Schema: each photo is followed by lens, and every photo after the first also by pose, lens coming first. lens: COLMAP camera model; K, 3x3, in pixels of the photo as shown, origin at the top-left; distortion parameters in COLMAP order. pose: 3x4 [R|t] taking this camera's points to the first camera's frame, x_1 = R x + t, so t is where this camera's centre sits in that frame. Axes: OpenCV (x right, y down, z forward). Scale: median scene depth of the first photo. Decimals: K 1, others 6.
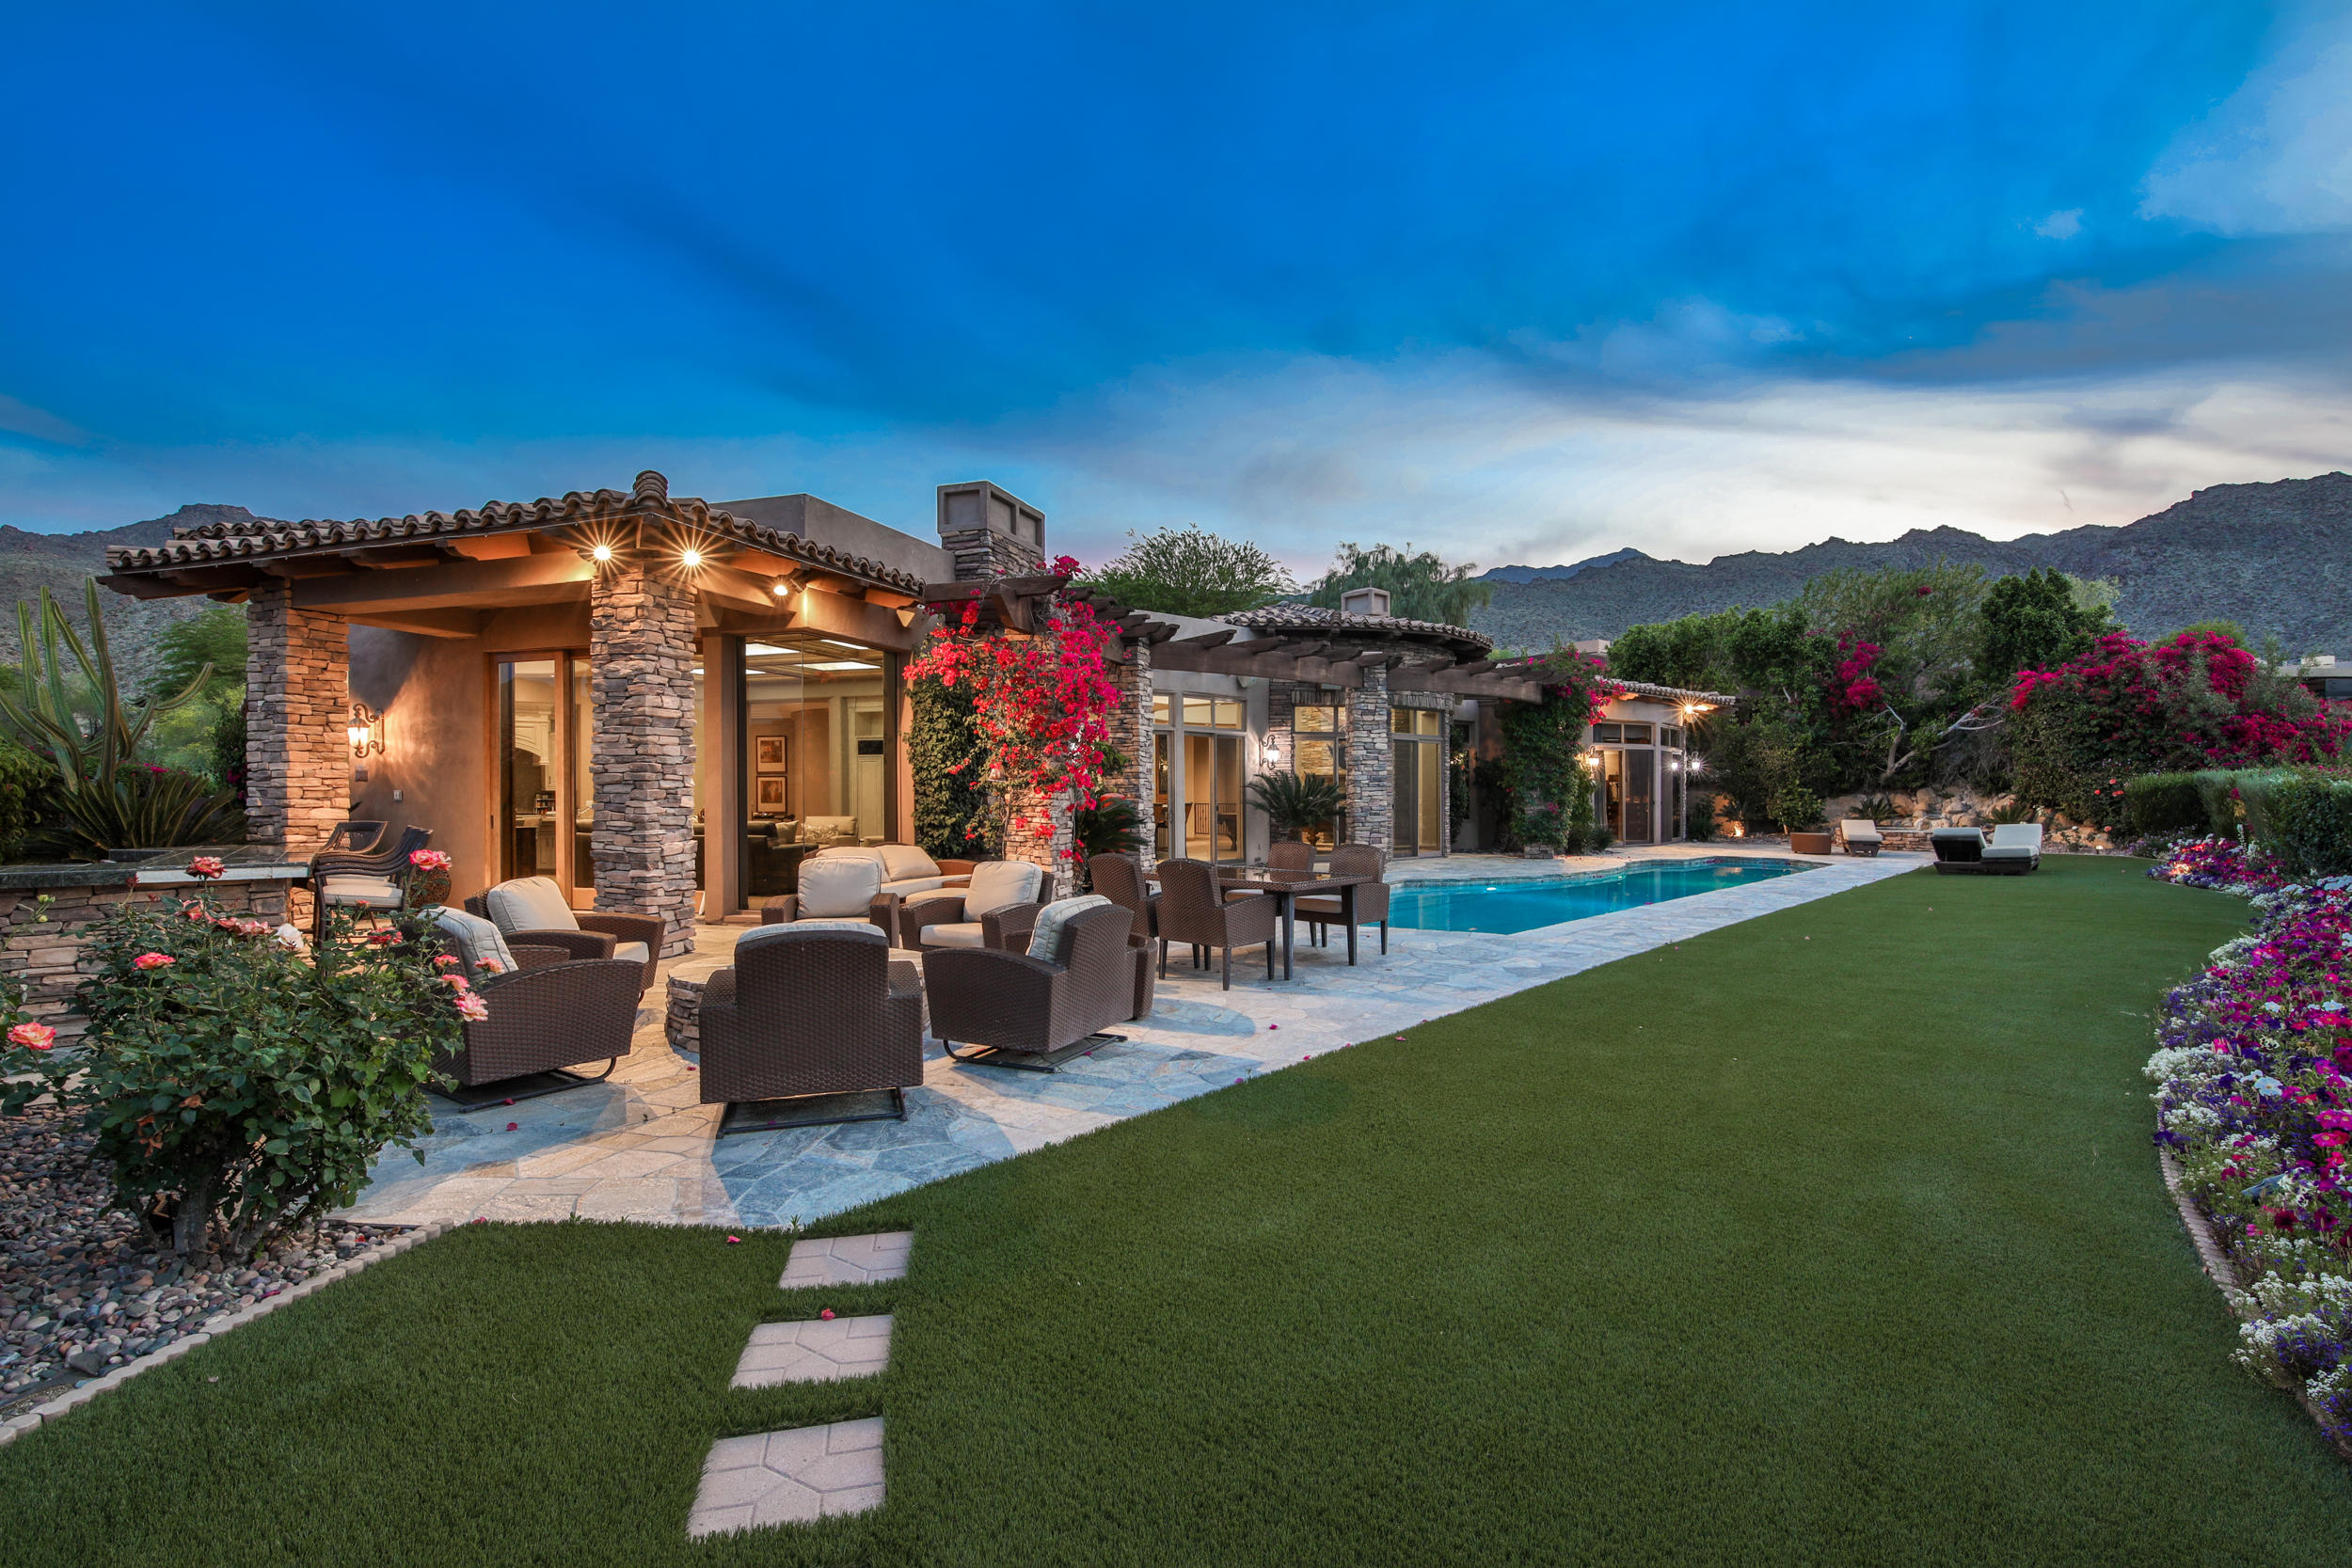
lens RADIAL K [[1077.2, 0, 1177.7], [0, 1077.2, 800.3], [0, 0, 1]] dist [0.000368, -0.010762]
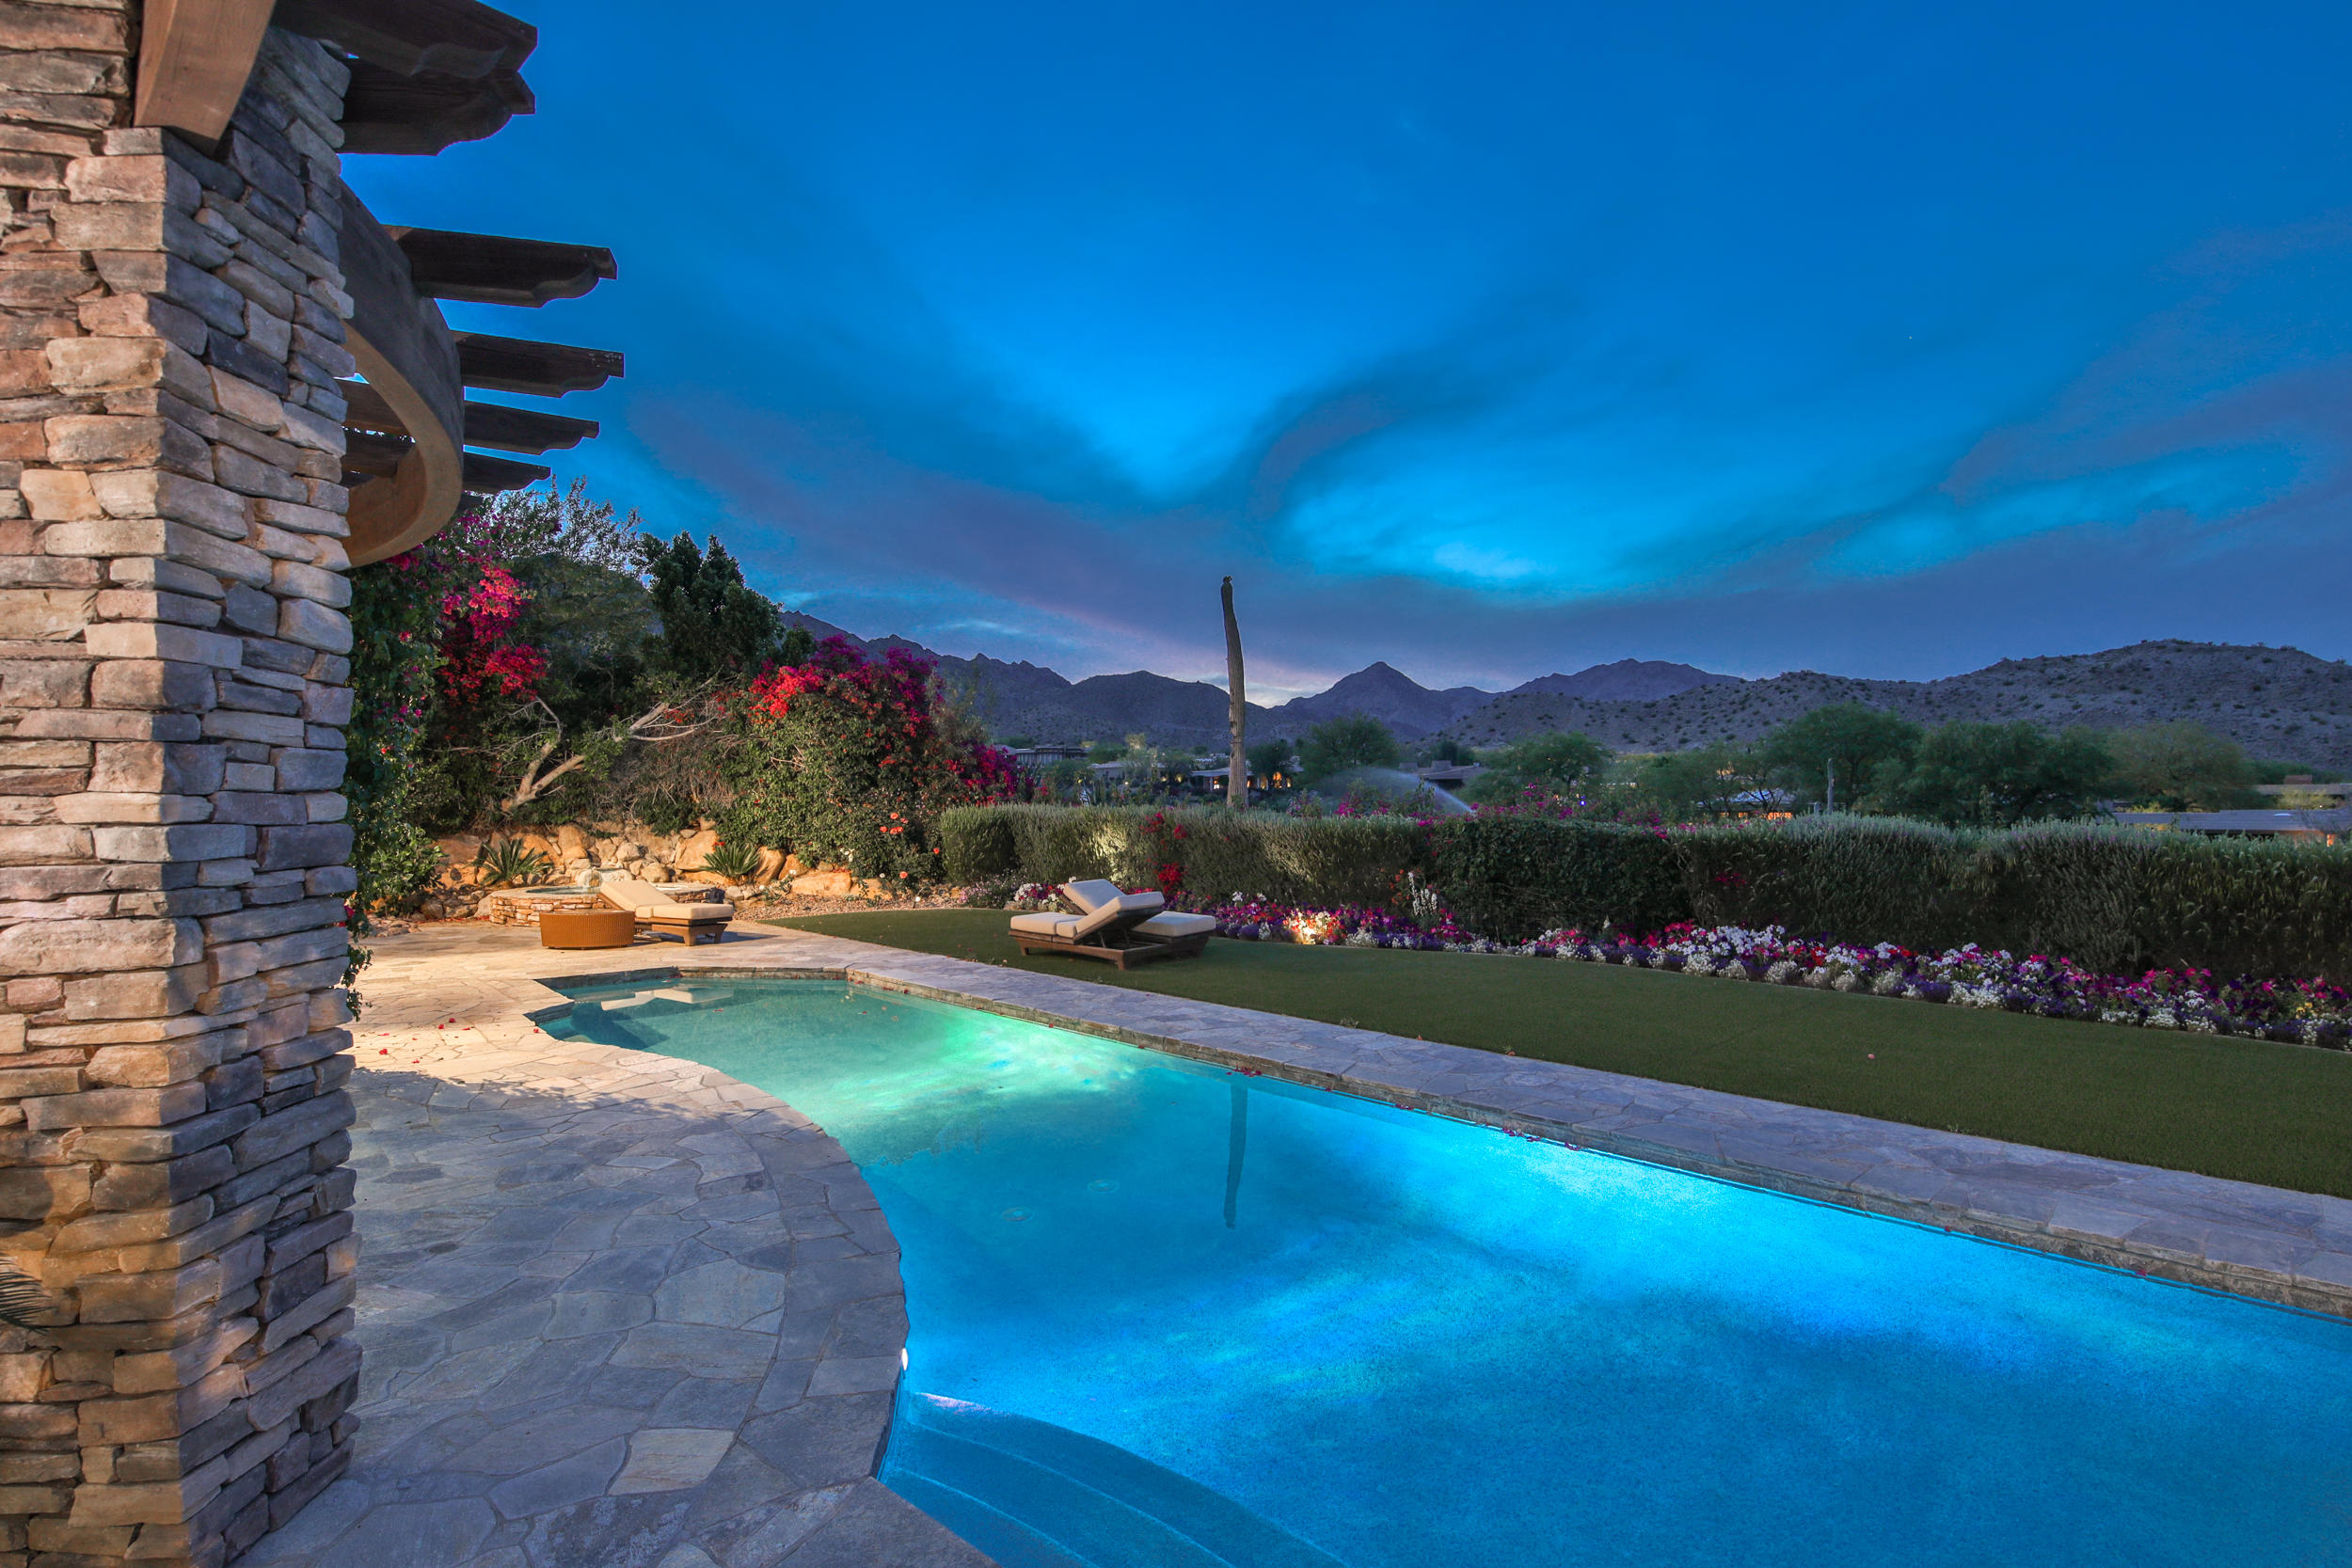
lens RADIAL K [[1122.9, 0, 1171.0], [0, 1122.9, 800.3], [0, 0, 1]] dist [-0.000370, -0.000454]
pose [[0.065753, 0.007960, 0.997804, 0.061711], [0.010301, 0.999909, -0.008656, -0.033791], [-0.997783, 0.010847, 0.065665, 1.245535]]
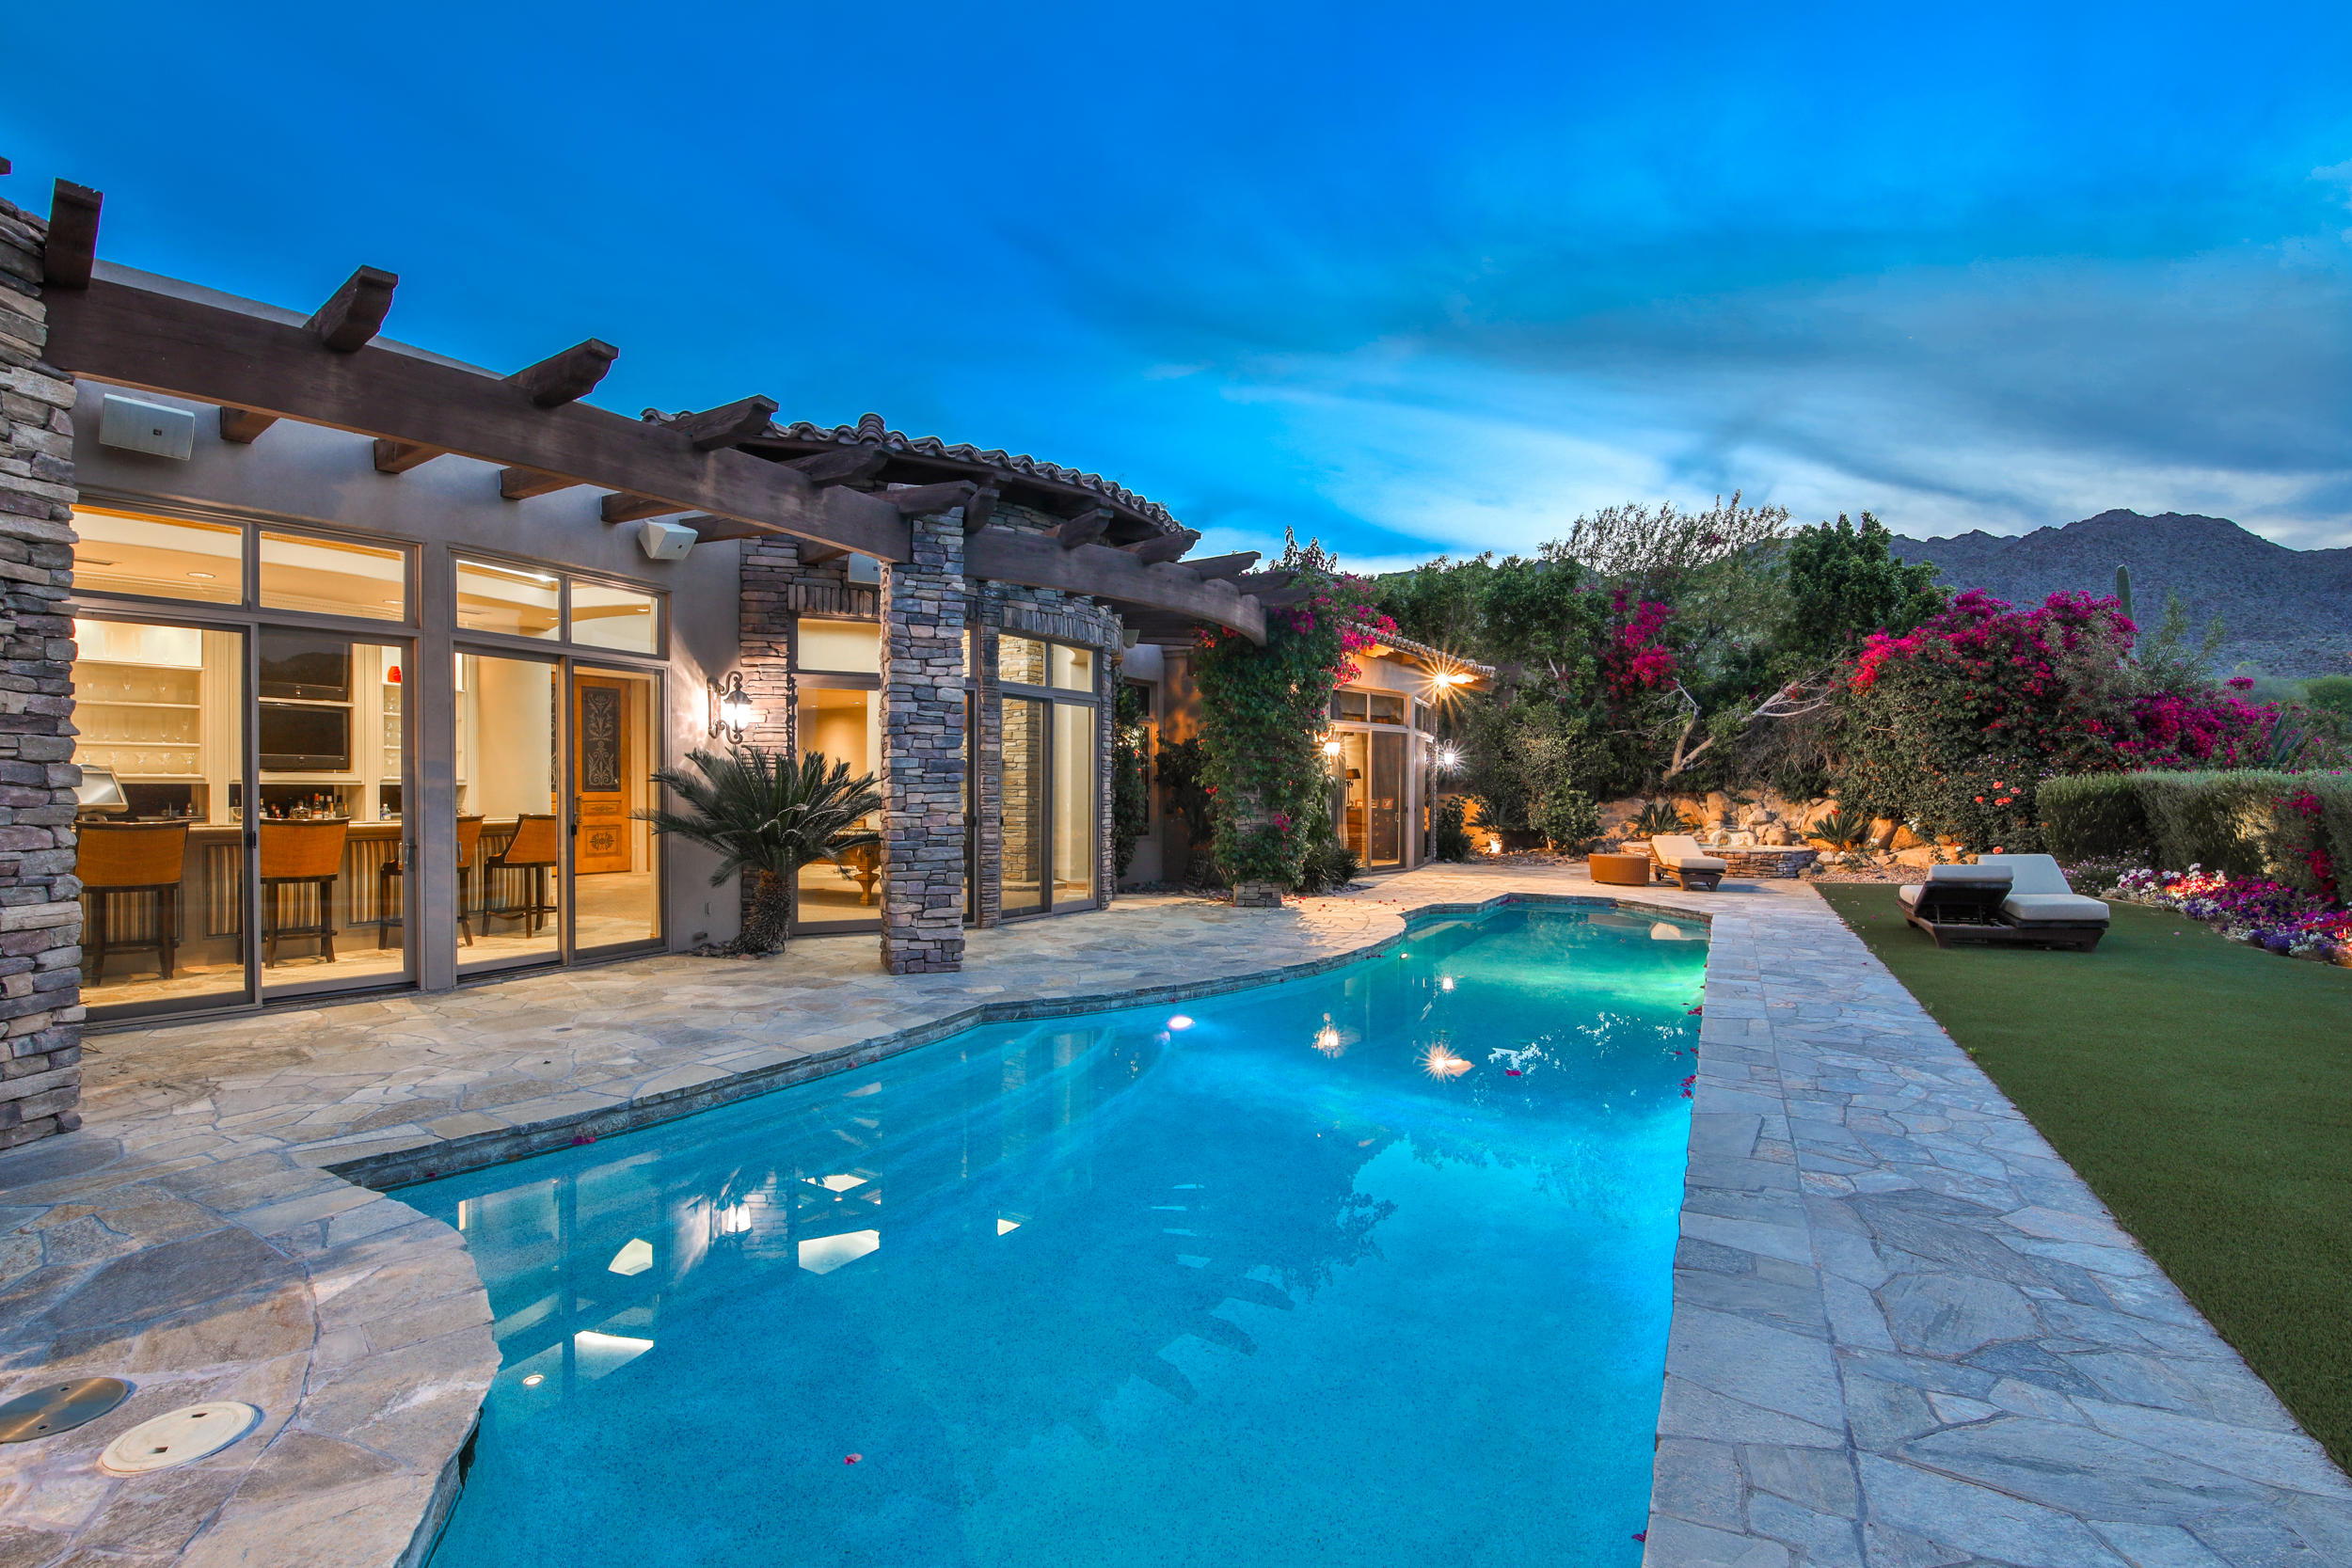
lens RADIAL K [[1077.2, 0, 1177.7], [0, 1077.2, 800.3], [0, 0, 1]] dist [0.000368, -0.010762]
pose [[0.961149, 0.004937, 0.275984, 0.221256], [-0.006192, 0.999974, 0.003674, -0.010921], [-0.275959, -0.005240, 0.961155, 0.760473]]
